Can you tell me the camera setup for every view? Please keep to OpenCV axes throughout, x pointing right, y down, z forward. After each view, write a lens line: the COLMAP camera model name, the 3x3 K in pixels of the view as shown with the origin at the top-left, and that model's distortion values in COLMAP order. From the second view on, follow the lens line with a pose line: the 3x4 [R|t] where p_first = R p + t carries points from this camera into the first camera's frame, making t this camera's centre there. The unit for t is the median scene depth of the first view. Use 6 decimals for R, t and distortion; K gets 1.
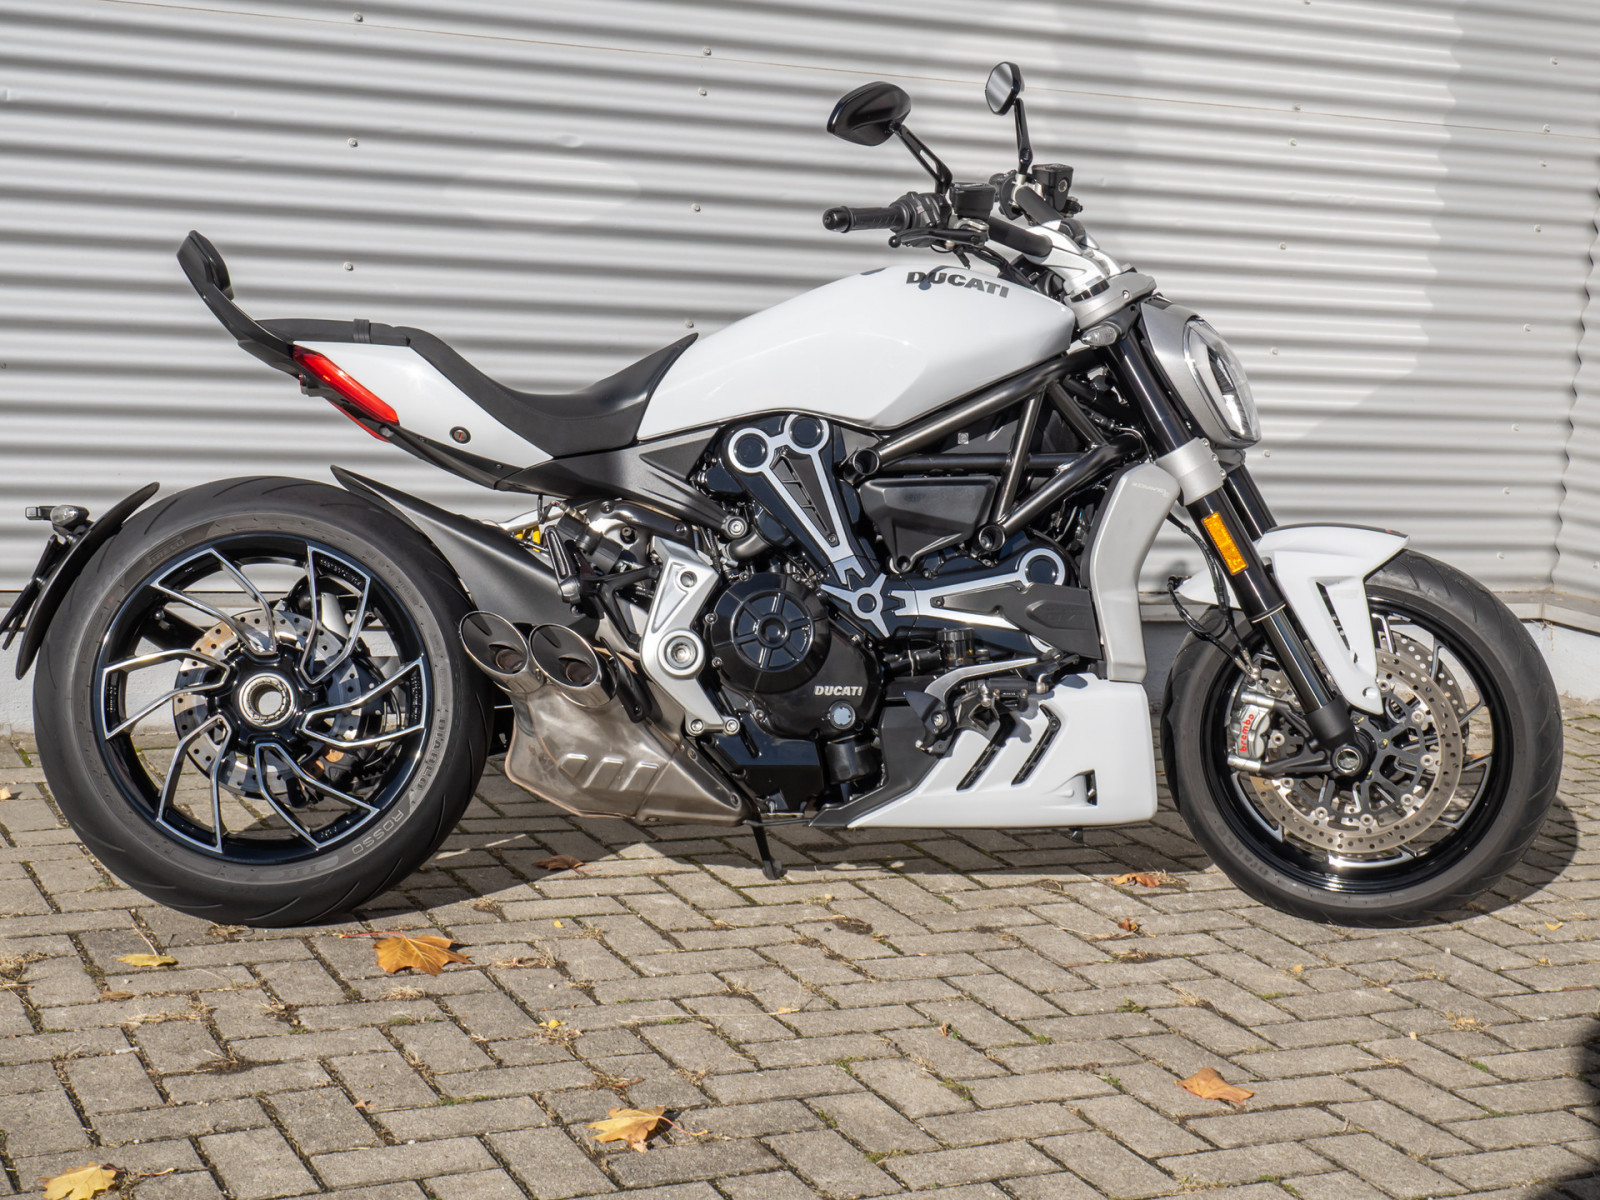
lens RADIAL K [[2623.3, 0, 800.0], [0, 2623.3, 600.0], [0, 0, 1]] dist [0.020307, -0.005559]
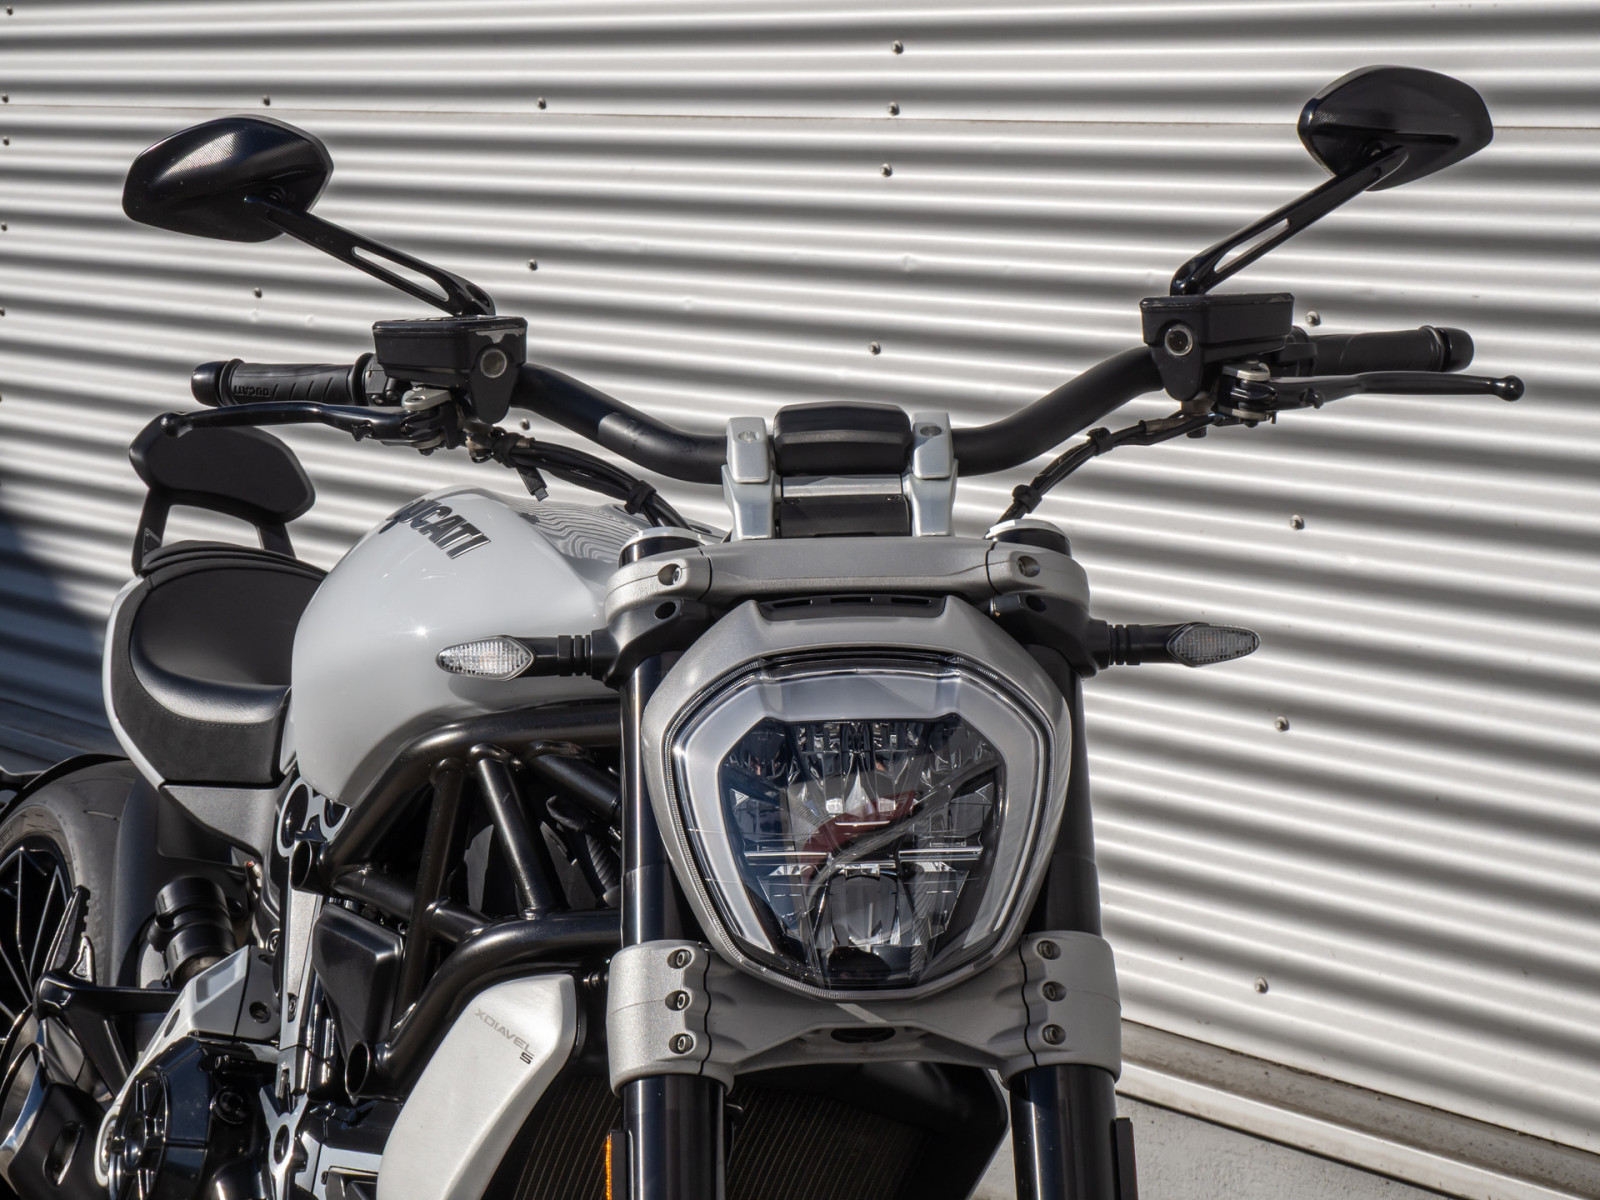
lens RADIAL K [[3109.6, 0, 800.0], [0, 3109.6, 600.0], [0, 0, 1]] dist [-0.047098, -0.230427]
pose [[0.317684, 0.058273, -0.946404, 0.607757], [-0.173719, 0.984792, 0.002323, -0.119116], [0.932147, 0.163671, 0.322976, 0.876797]]
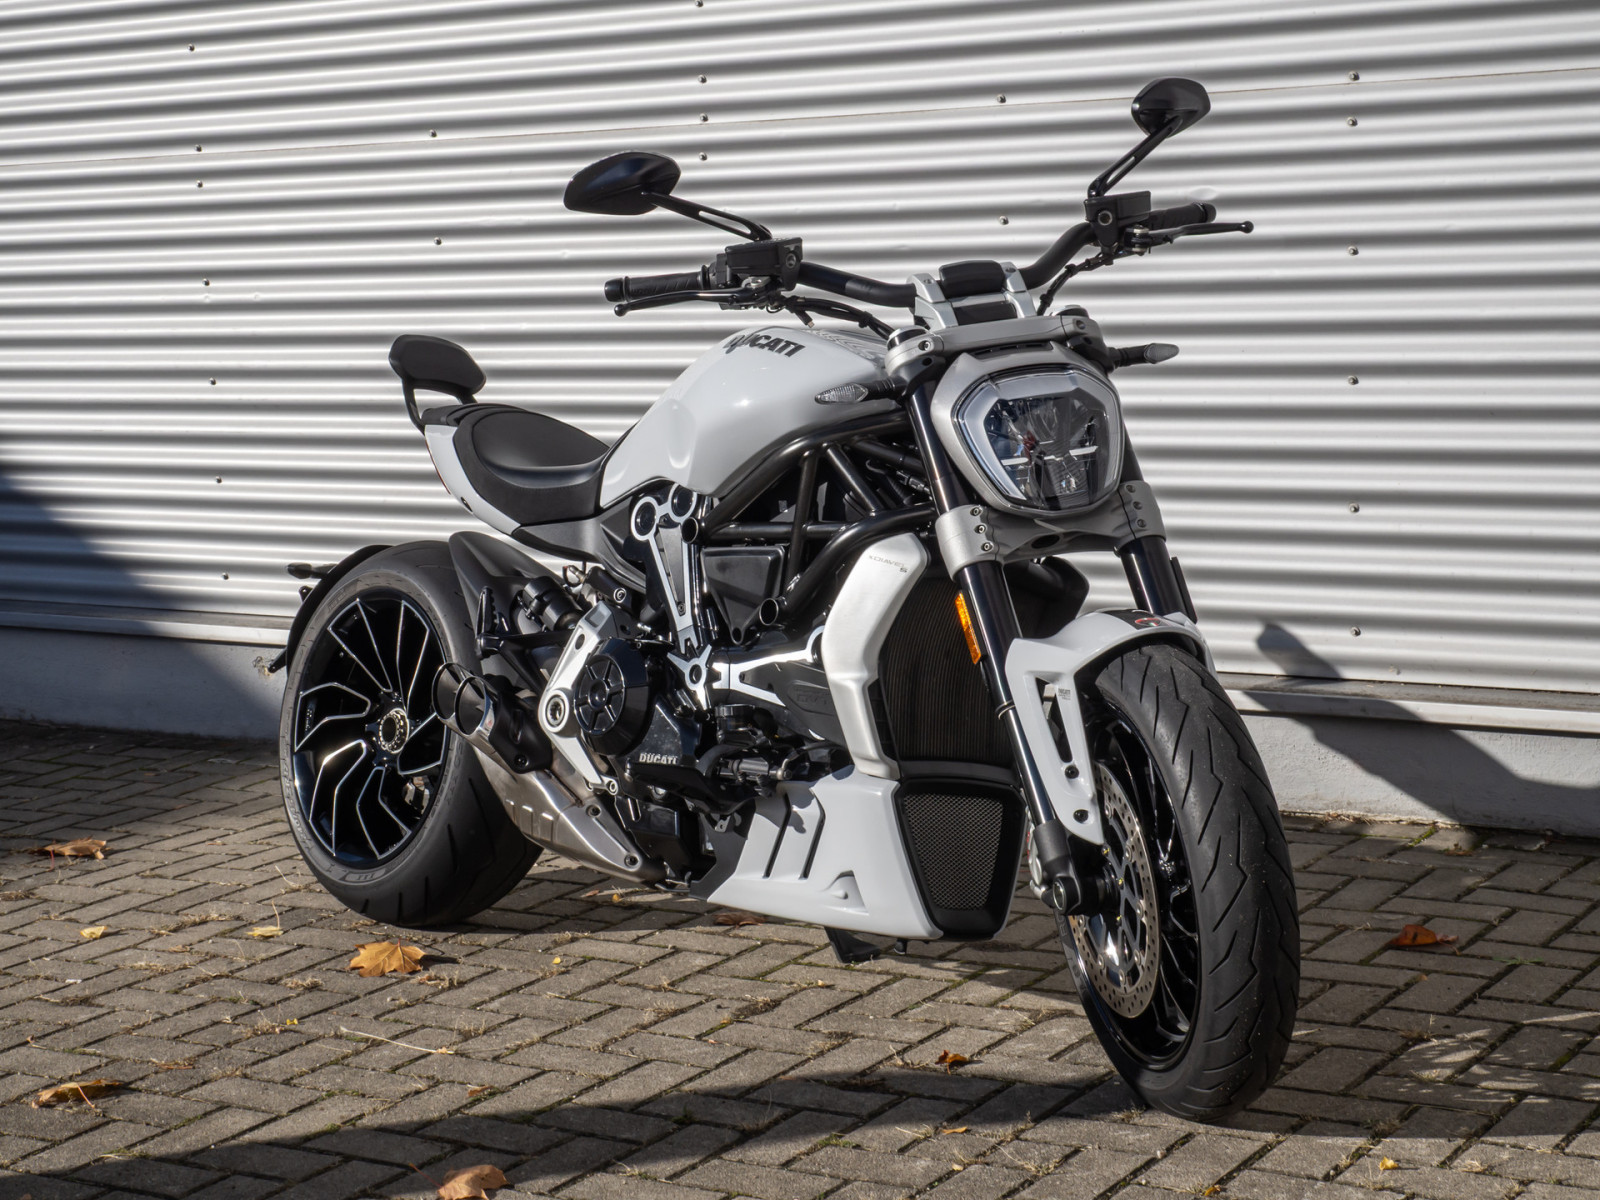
lens RADIAL K [[2798.0, 0, 800.0], [0, 2798.0, 600.0], [0, 0, 1]] dist [0.025275, 0.097802]
pose [[0.534410, 0.025281, -0.844847, 0.923774], [-0.049878, 0.998754, -0.001665, -0.026478], [0.843752, 0.043029, 0.535005, 0.467341]]
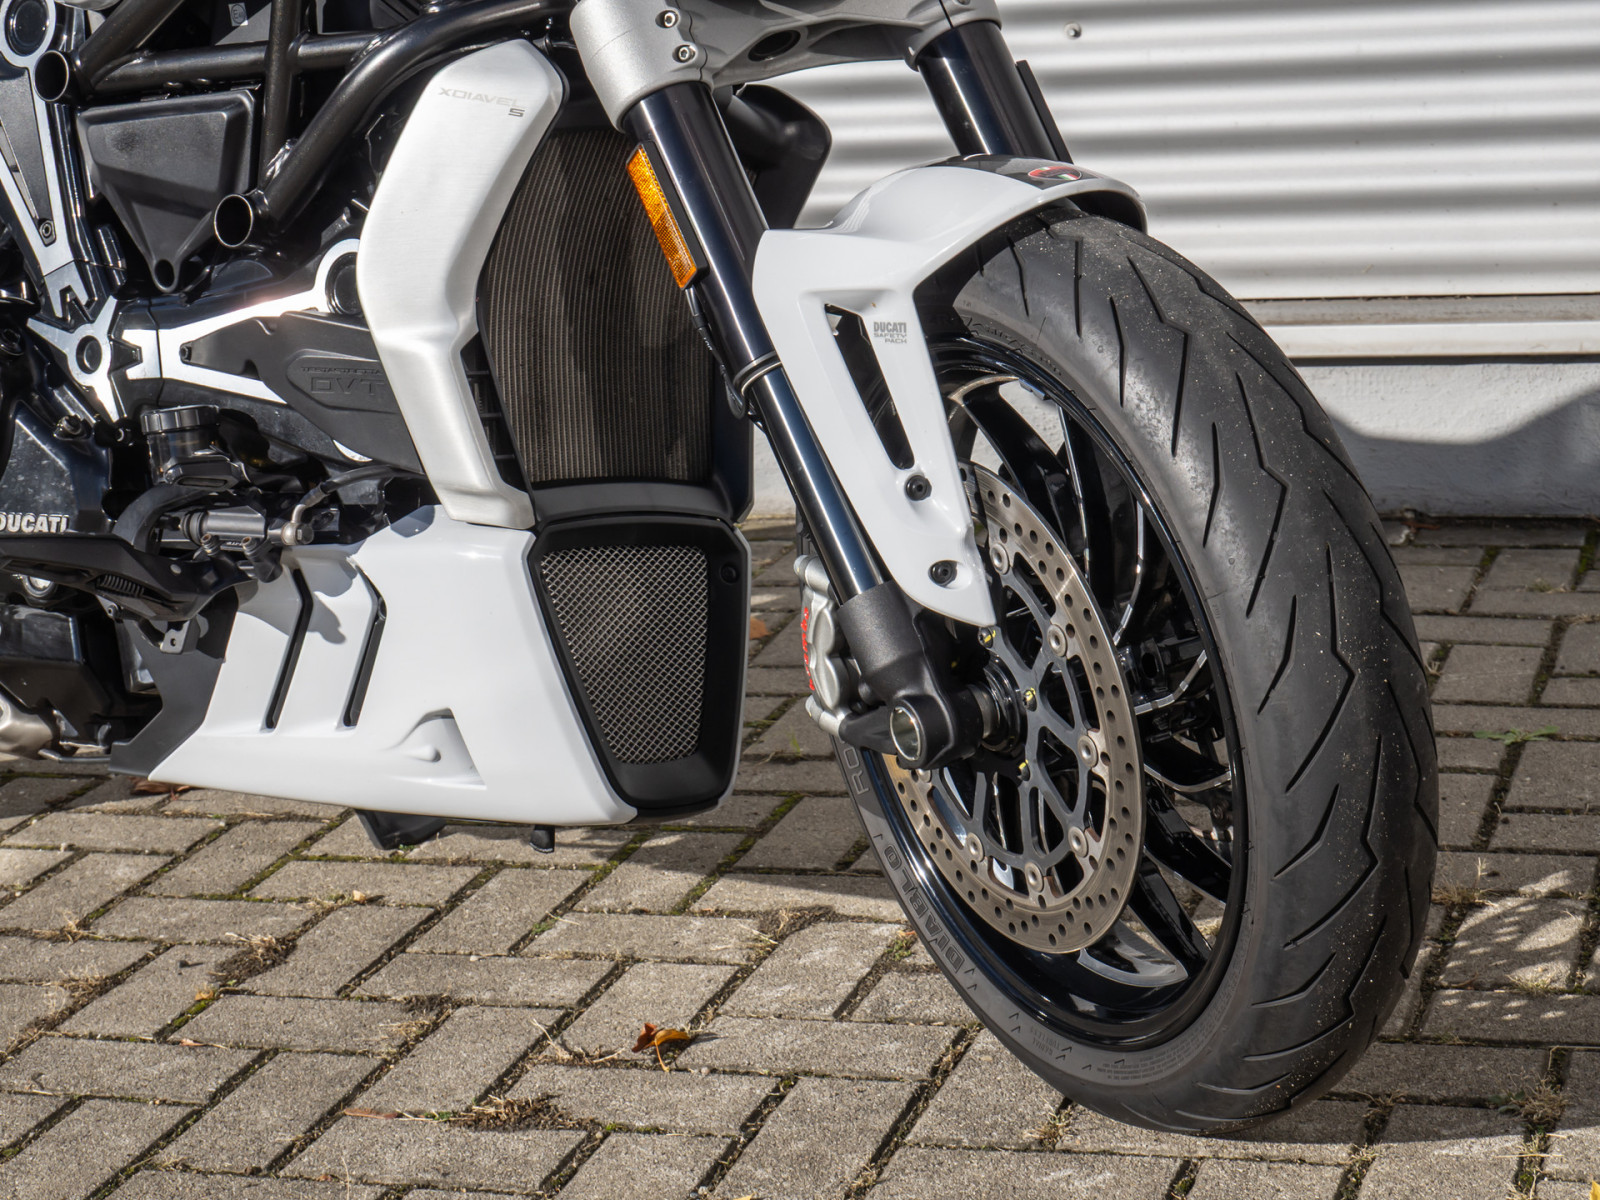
lens RADIAL K [[3181.7, 0, 798.9], [0, 3181.7, 637.5], [0, 0, 1]] dist [-0.026067, 0.309741]
pose [[0.713041, 0.064388, -0.698159, 0.558085], [0.016836, 0.993915, 0.108859, -0.009098], [0.700920, -0.089375, 0.707618, 0.646863]]
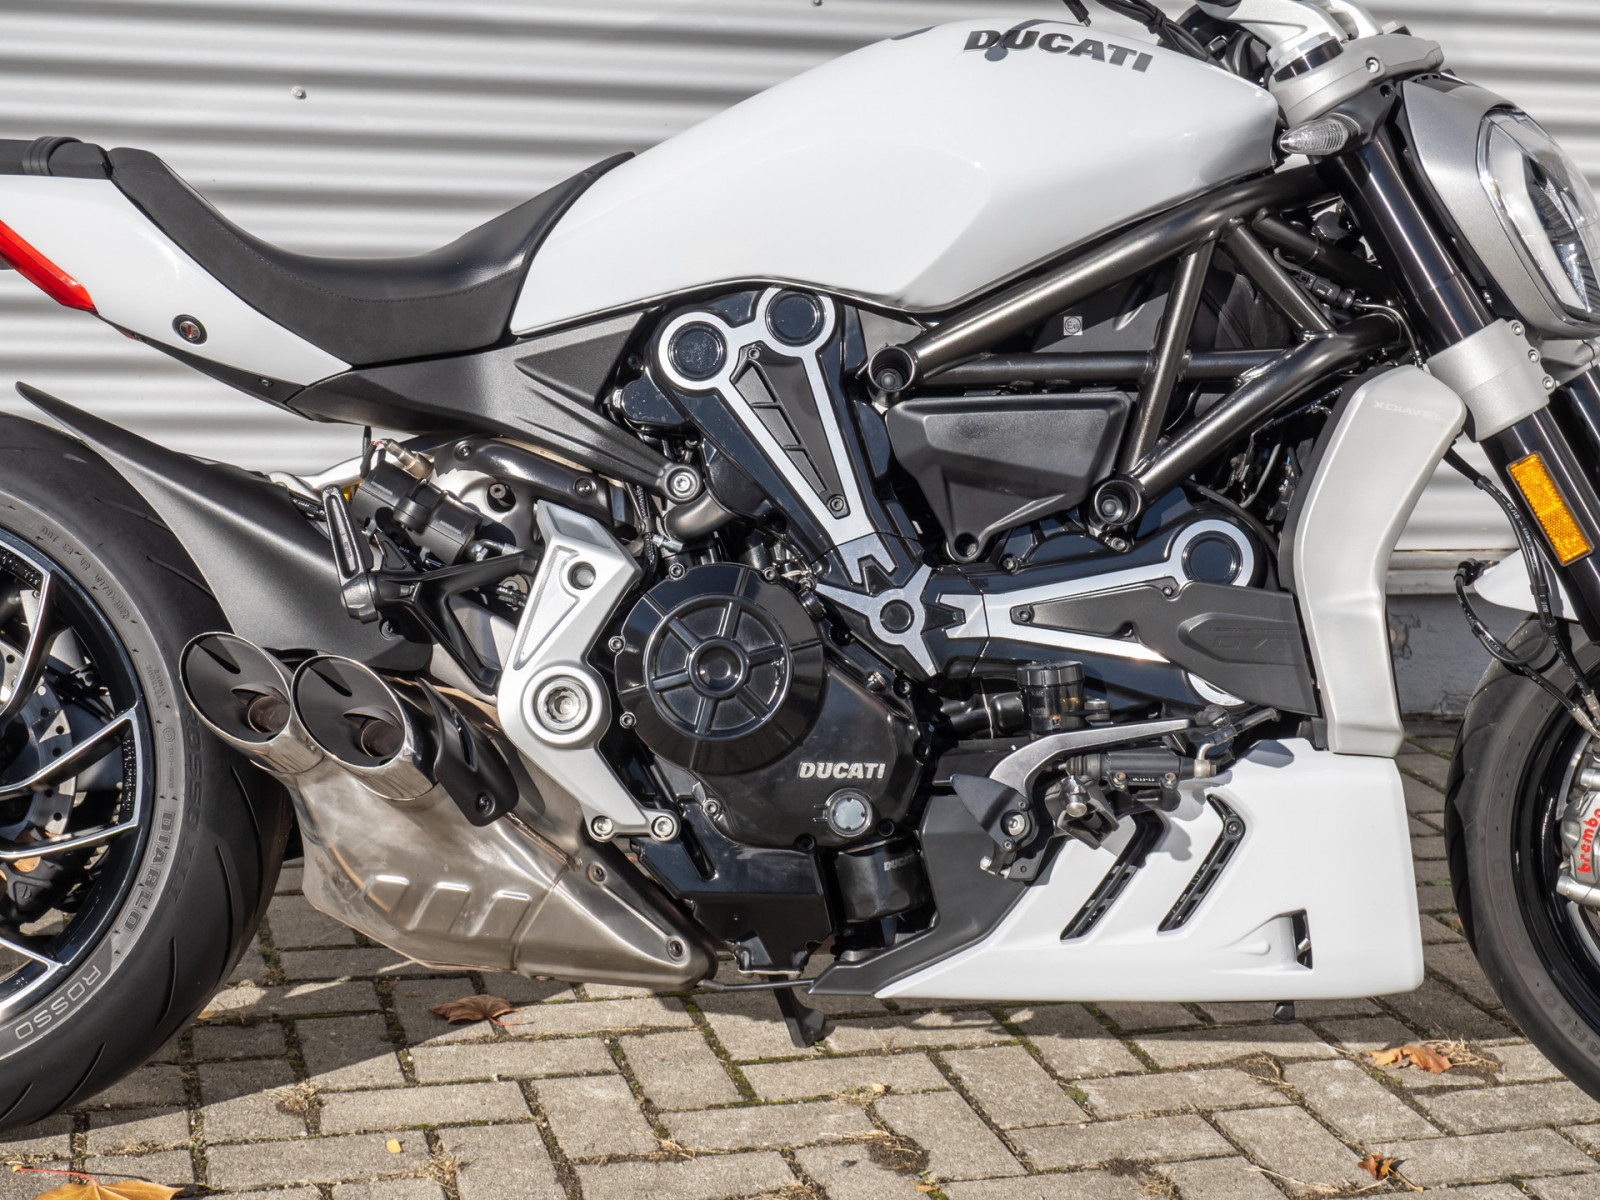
lens RADIAL K [[2652.6, 0, 800.4], [0, 2652.6, 618.0], [0, 0, 1]] dist [0.016299, 0.050460]
pose [[0.986742, 0.005848, -0.162190, 0.097838], [0.001104, 0.999086, 0.042737, -0.023043], [0.162292, -0.042349, 0.985834, 0.422130]]
